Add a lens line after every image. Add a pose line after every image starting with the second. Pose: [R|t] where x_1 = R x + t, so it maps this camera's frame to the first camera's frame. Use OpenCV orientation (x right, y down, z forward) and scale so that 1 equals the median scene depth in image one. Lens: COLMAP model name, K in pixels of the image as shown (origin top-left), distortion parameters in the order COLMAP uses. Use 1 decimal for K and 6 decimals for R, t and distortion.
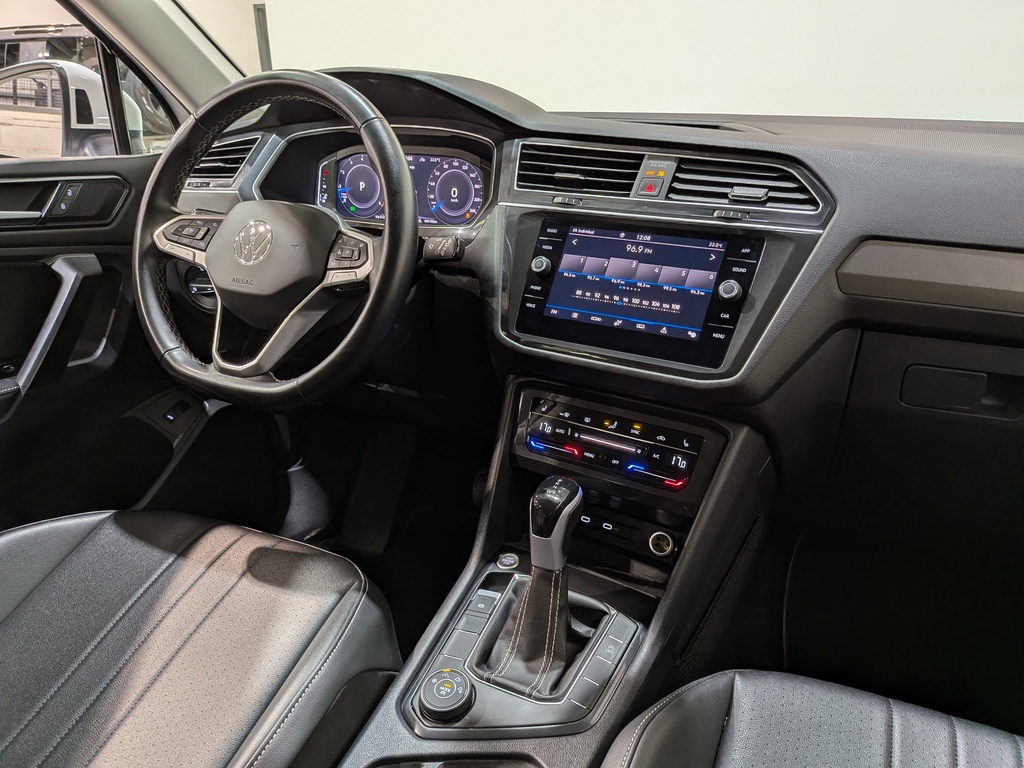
lens RADIAL K [[747.8, 0, 522.8], [0, 747.8, 397.5], [0, 0, 1]] dist [0.057112, -0.102311]
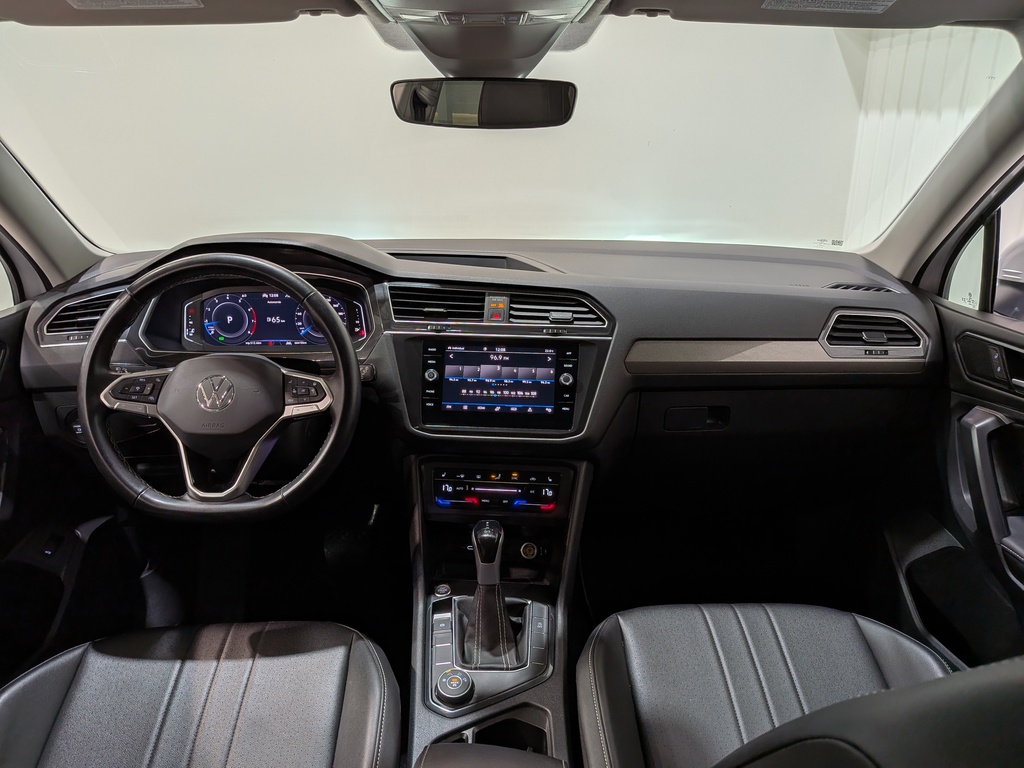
lens RADIAL K [[747.8, 0, 515.5], [0, 747.8, 388.1], [0, 0, 1]] dist [0.057112, -0.102311]
pose [[0.889321, -0.154103, 0.430535, -0.454629], [0.171466, 0.985189, -0.001552, -0.127154], [-0.423919, 0.075203, 0.902573, -0.341690]]
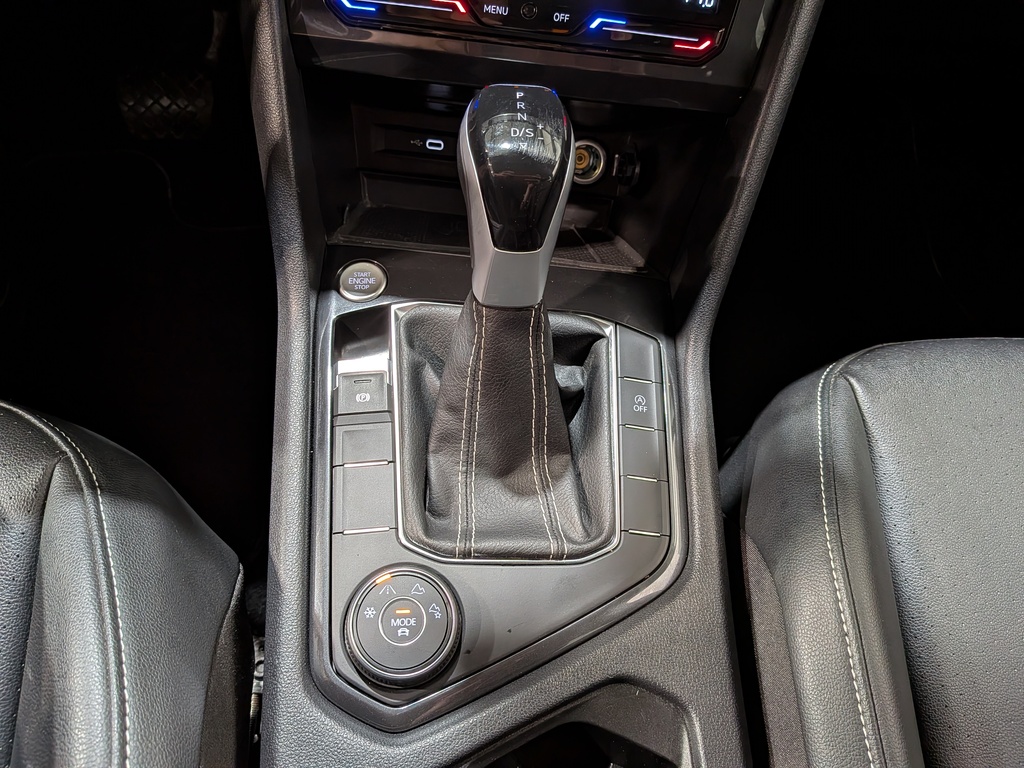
lens RADIAL K [[747.8, 0, 509.4], [0, 747.8, 387.5], [0, 0, 1]] dist [0.057112, -0.102311]
pose [[0.873756, -0.339263, 0.348498, -0.134038], [0.098075, 0.824721, 0.556971, 0.015389], [-0.476373, -0.452477, 0.753878, 0.581888]]
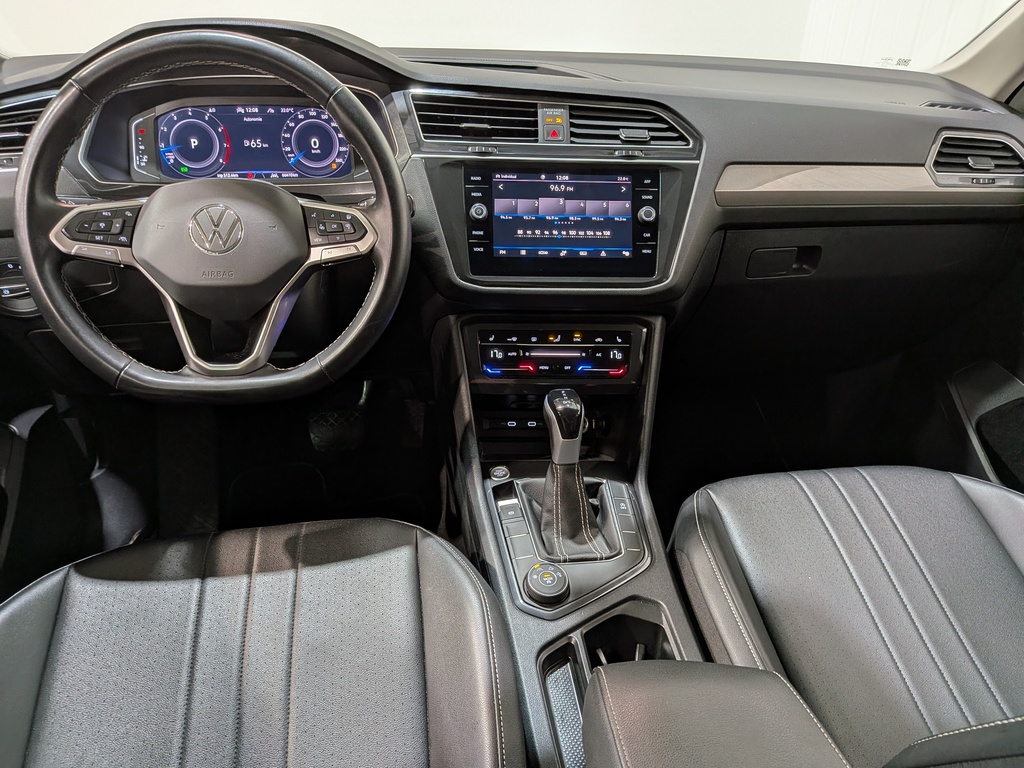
lens RADIAL K [[747.8, 0, 513.8], [0, 747.8, 393.0], [0, 0, 1]] dist [0.057112, -0.102311]
pose [[0.818770, -0.258032, 0.512869, -0.586517], [0.188607, 0.964621, 0.184214, -0.115326], [-0.542257, -0.054098, 0.838469, 0.025872]]
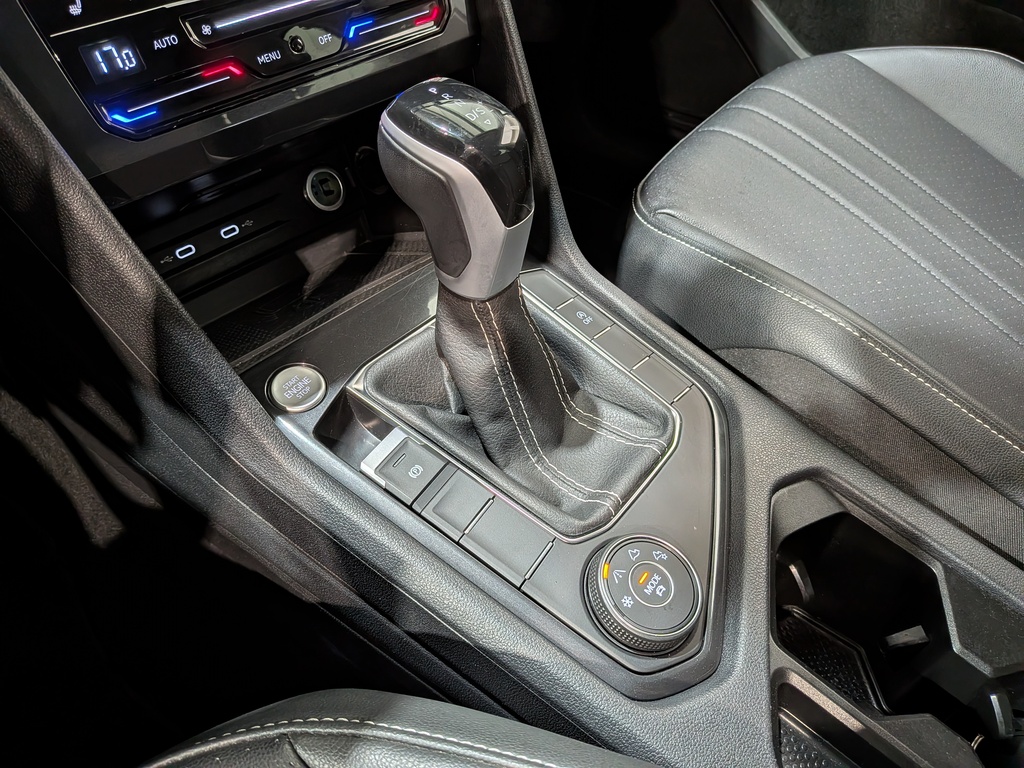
lens RADIAL K [[747.8, 0, 495.6], [0, 747.8, 372.6], [0, 0, 1]] dist [0.057112, -0.102311]
pose [[0.204189, -0.701806, 0.682477, -0.293713], [0.318202, 0.706890, 0.631707, -0.022342], [-0.925772, 0.088178, 0.367655, 0.769699]]
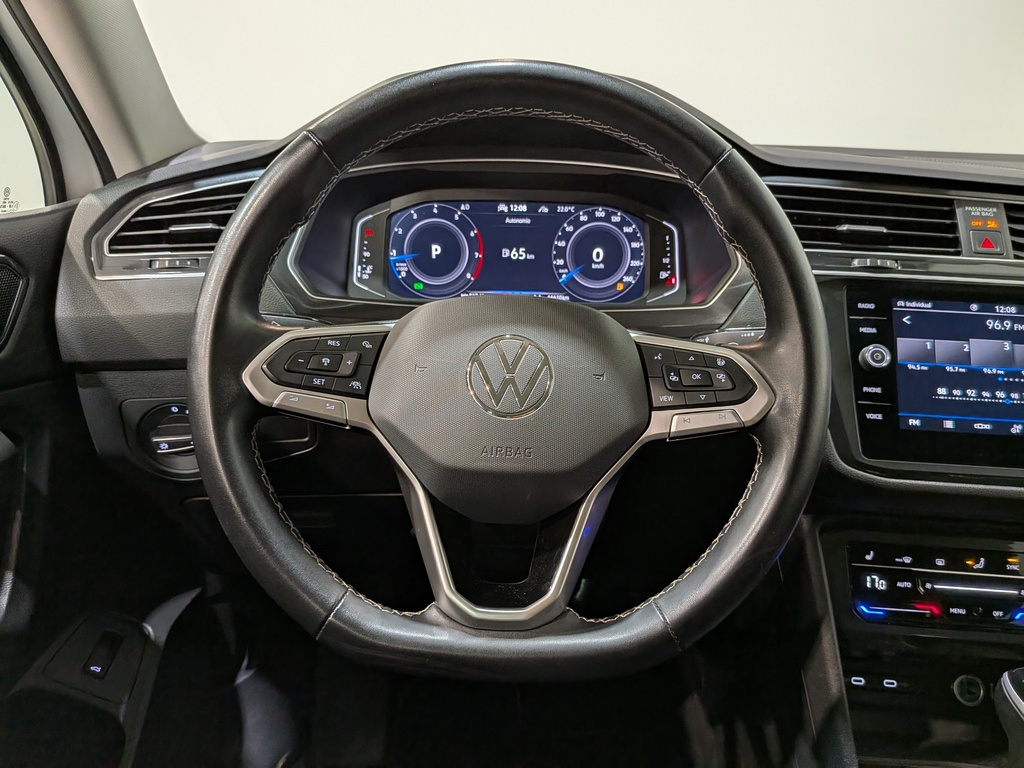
lens RADIAL K [[747.8, 0, 521.7], [0, 747.8, 401.2], [0, 0, 1]] dist [0.057112, -0.102311]
pose [[0.900253, -0.130501, 0.415348, -0.577942], [0.144803, 0.989456, -0.002971, -0.186260], [-0.410581, 0.062818, 0.909658, 0.514767]]
